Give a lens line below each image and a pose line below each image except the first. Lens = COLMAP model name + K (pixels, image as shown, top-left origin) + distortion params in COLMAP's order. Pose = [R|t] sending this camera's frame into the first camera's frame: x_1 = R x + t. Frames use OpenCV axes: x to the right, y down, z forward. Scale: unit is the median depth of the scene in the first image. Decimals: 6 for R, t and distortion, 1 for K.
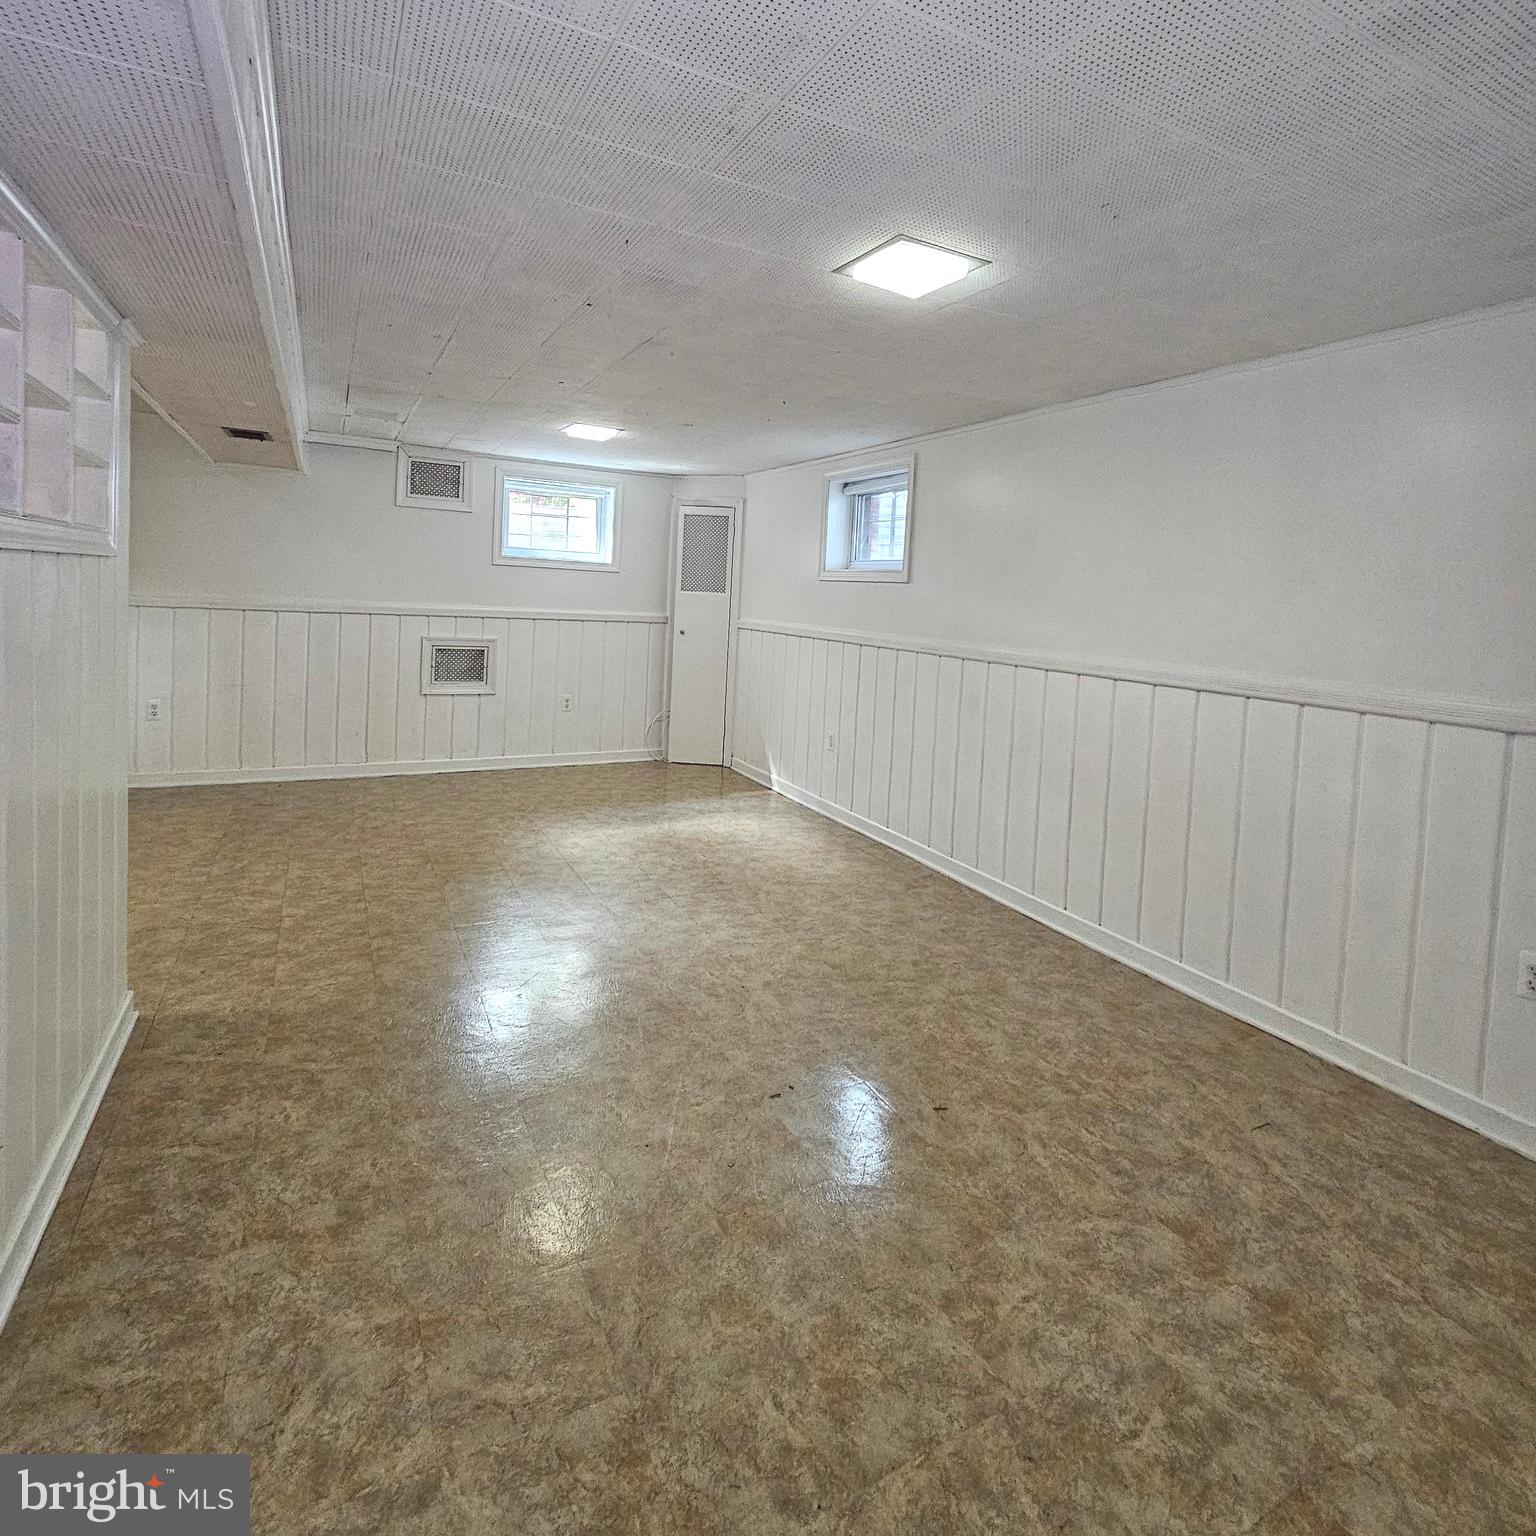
lens RADIAL K [[840.1, 0, 759.9], [0, 840.1, 766.5], [0, 0, 1]] dist [0.000061, -0.001902]
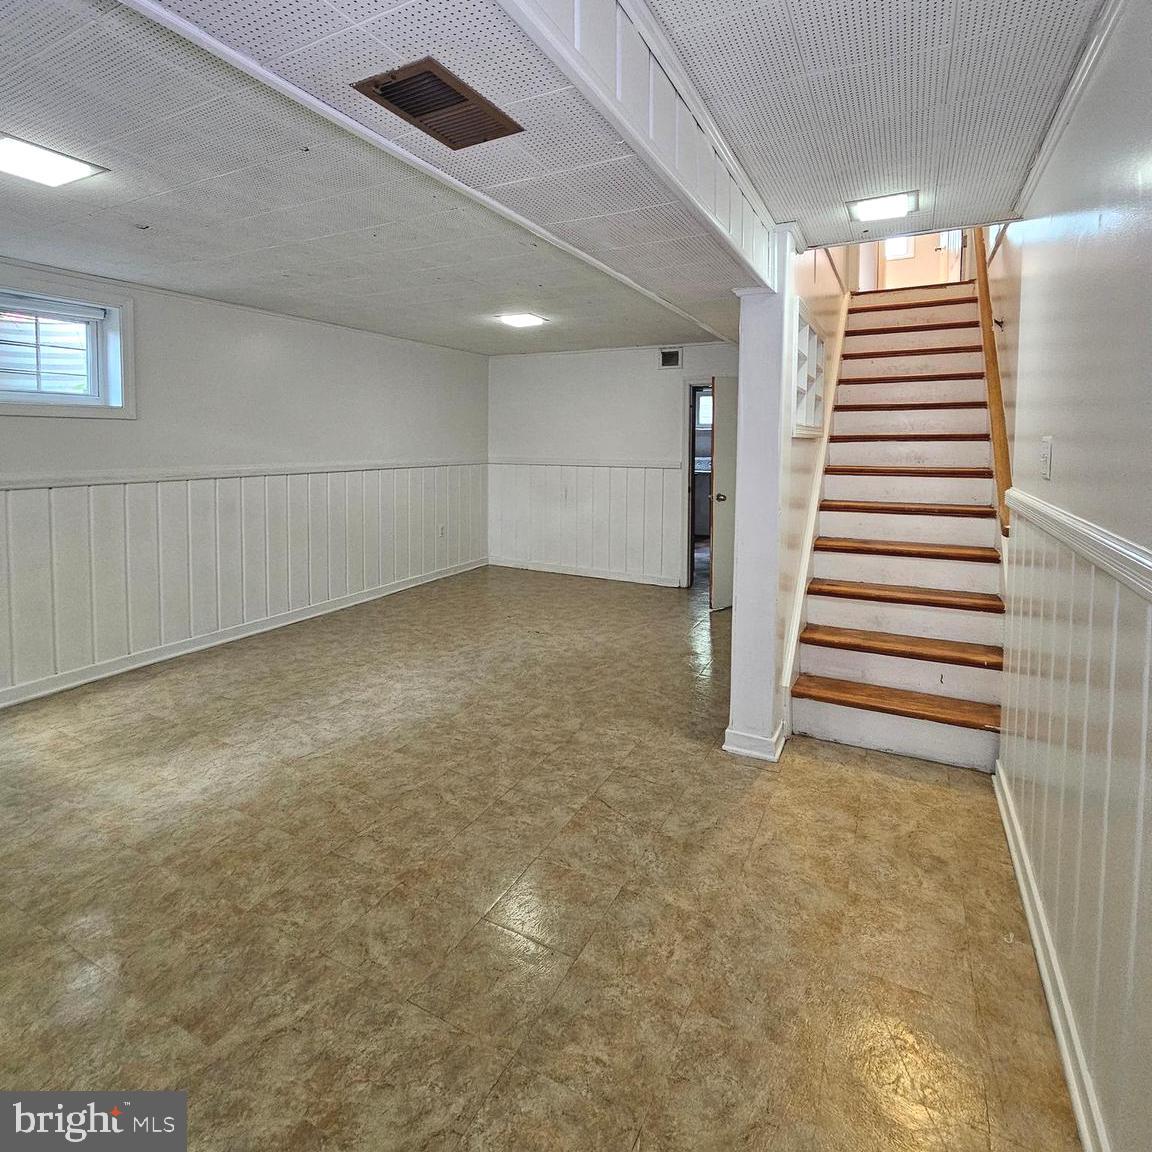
lens RADIAL K [[630.1, 0, 570.0], [0, 630.1, 574.9], [0, 0, 1]] dist [0.000061, -0.001902]
pose [[-0.570844, -0.238434, 0.785676, -1.291303], [0.129075, 0.918947, 0.372660, -0.404507], [-0.810850, 0.314142, -0.493799, 1.552087]]
